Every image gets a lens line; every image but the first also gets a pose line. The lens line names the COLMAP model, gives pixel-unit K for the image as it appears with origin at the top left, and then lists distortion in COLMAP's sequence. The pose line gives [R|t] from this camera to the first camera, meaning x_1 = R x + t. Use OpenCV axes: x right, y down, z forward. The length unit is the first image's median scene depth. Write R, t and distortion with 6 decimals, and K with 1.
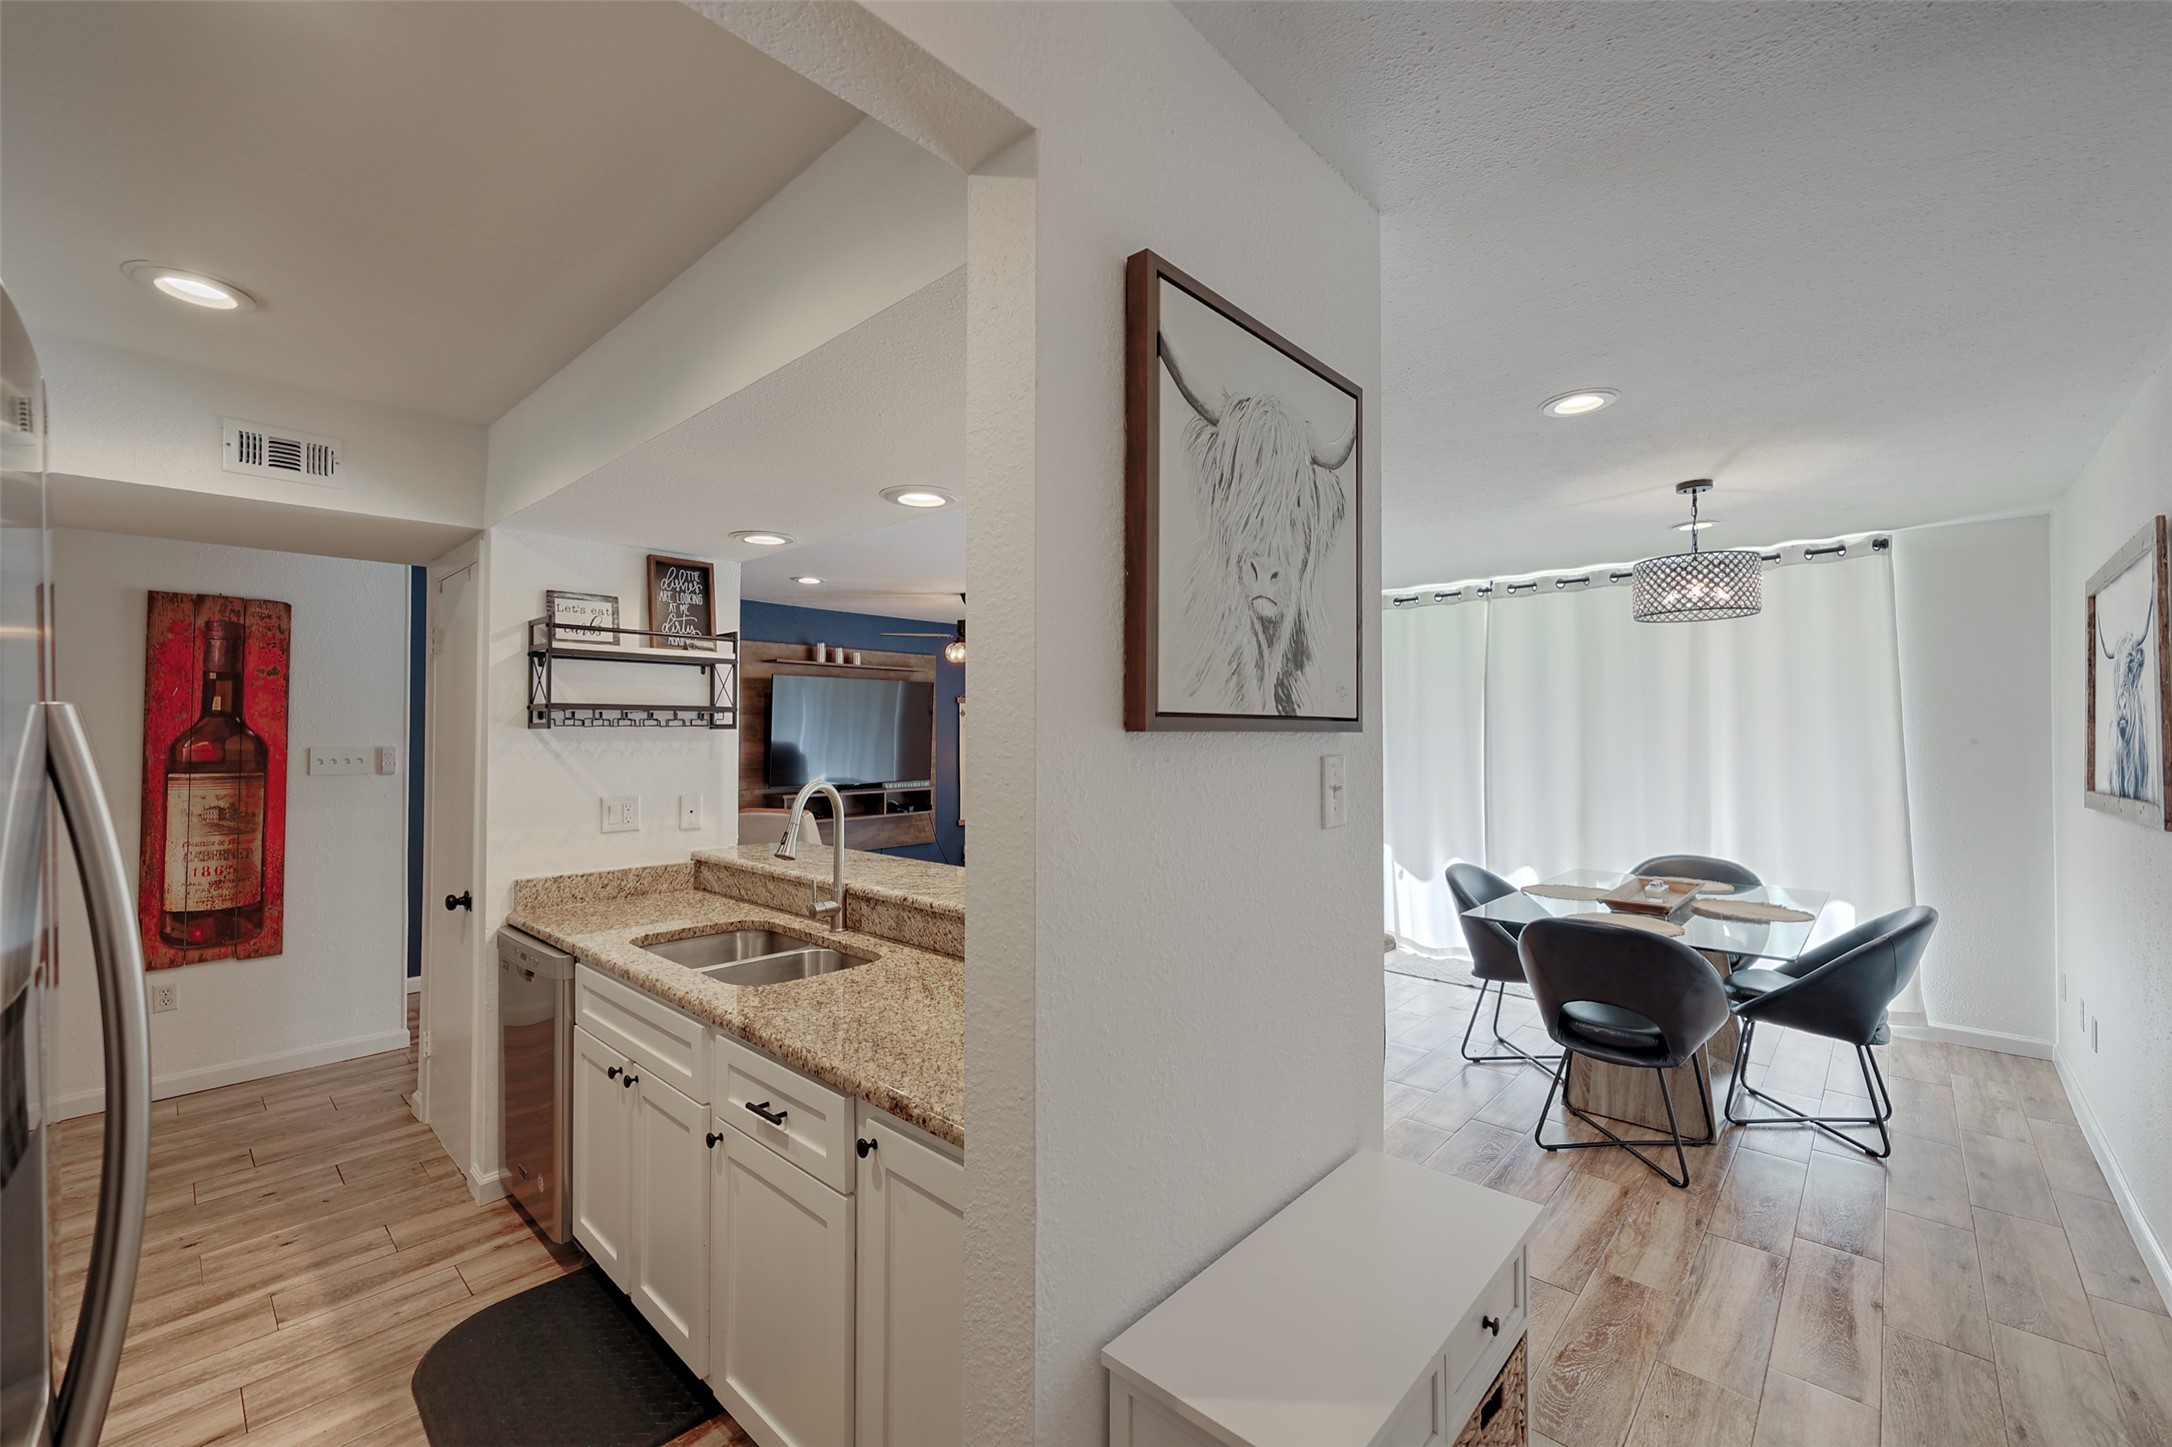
lens RADIAL K [[877.1, 0, 1086.4], [0, 877.1, 727.6], [0, 0, 1]] dist [-0.000584, 0.000317]
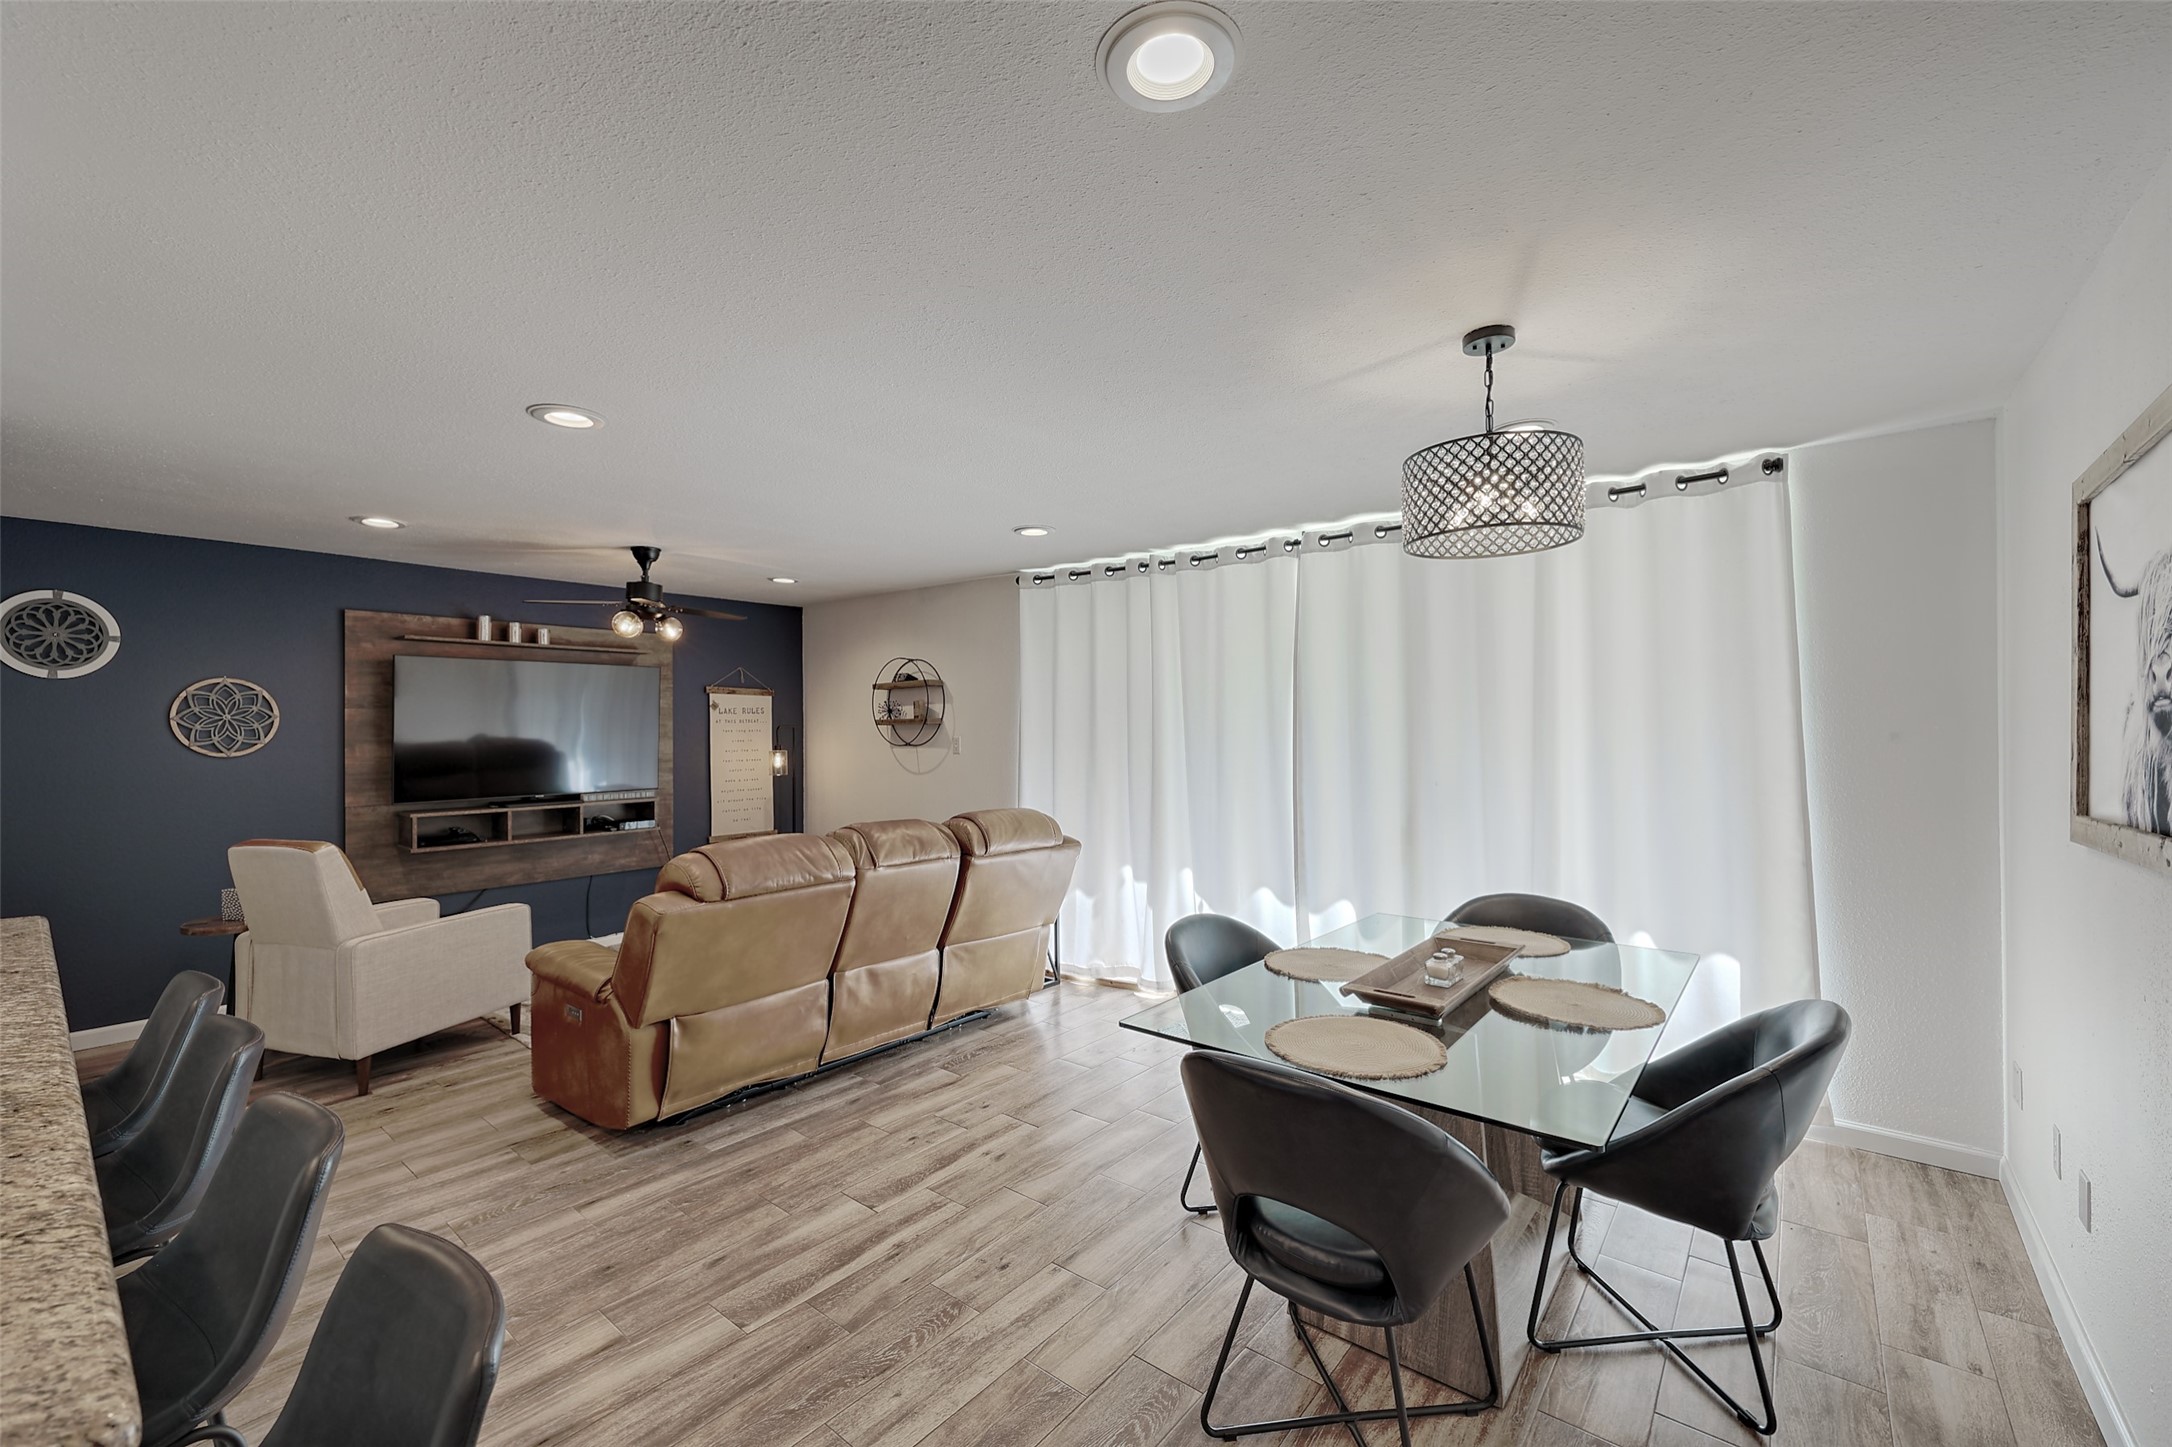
lens RADIAL K [[877.1, 0, 1088.3], [0, 877.1, 728.0], [0, 0, 1]] dist [-0.000584, 0.000317]
pose [[0.998133, -0.005008, 0.060871, 0.358890], [0.004700, 0.999975, 0.005193, 0.003073], [-0.060896, -0.004897, 0.998132, 0.375796]]
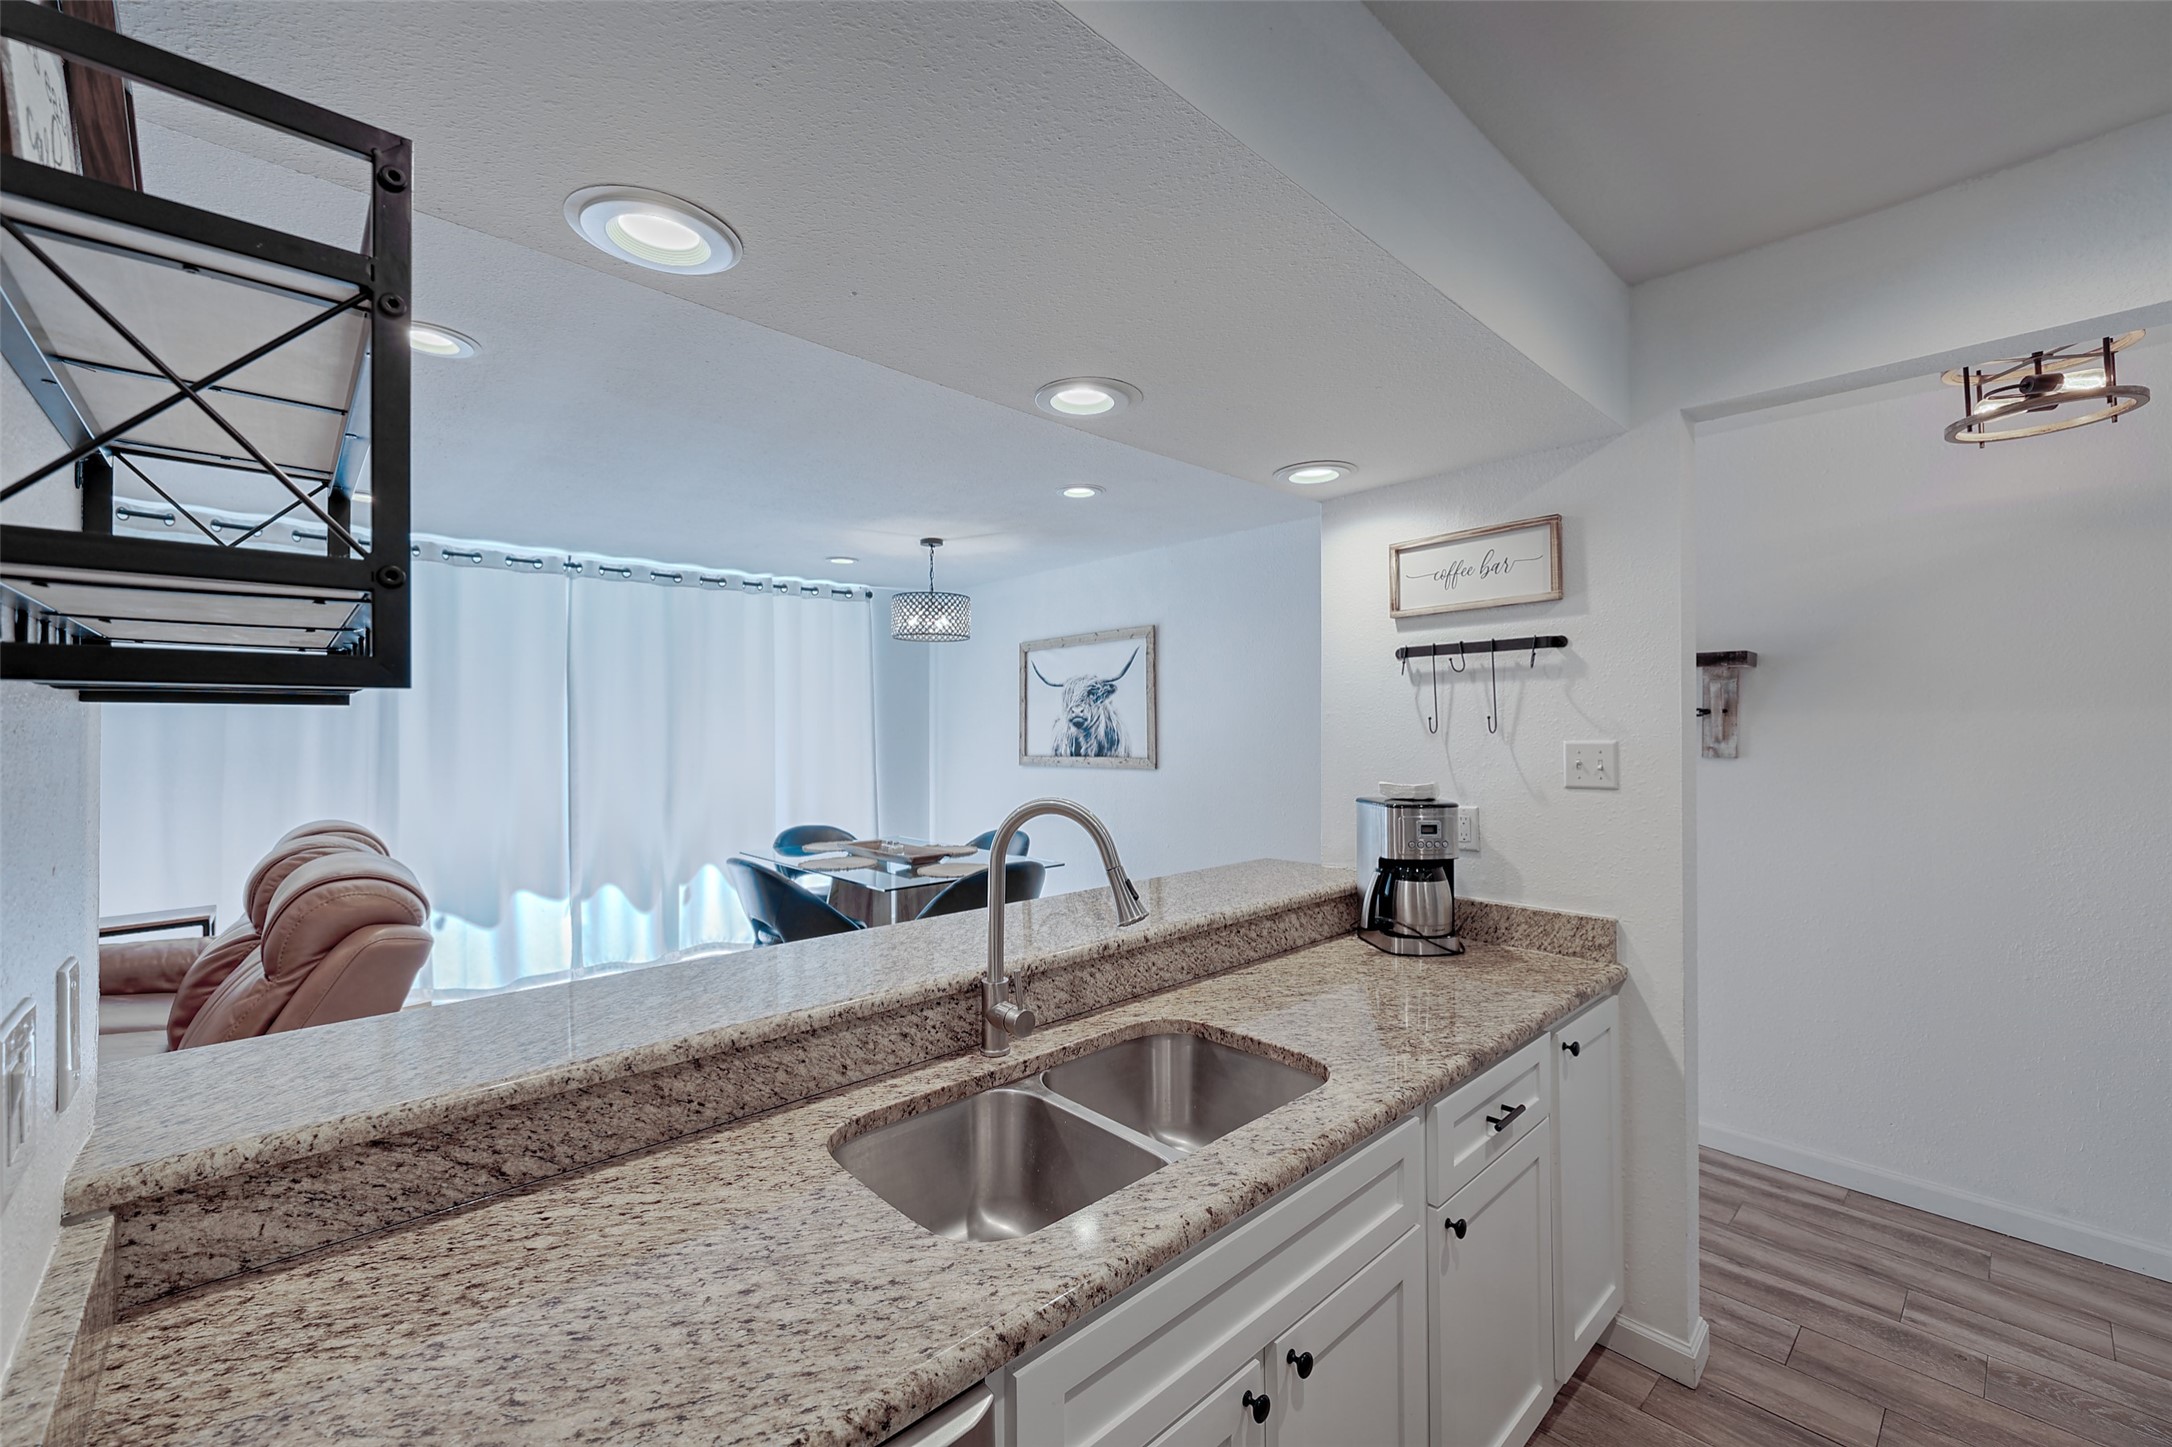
lens RADIAL K [[877.1, 0, 1089.7], [0, 877.1, 722.7], [0, 0, 1]] dist [-0.000584, 0.000317]
pose [[0.078074, 0.003484, 0.996941, -0.630080], [-0.004512, 0.999985, -0.003141, 0.006813], [-0.996937, -0.004253, 0.078089, 0.641979]]
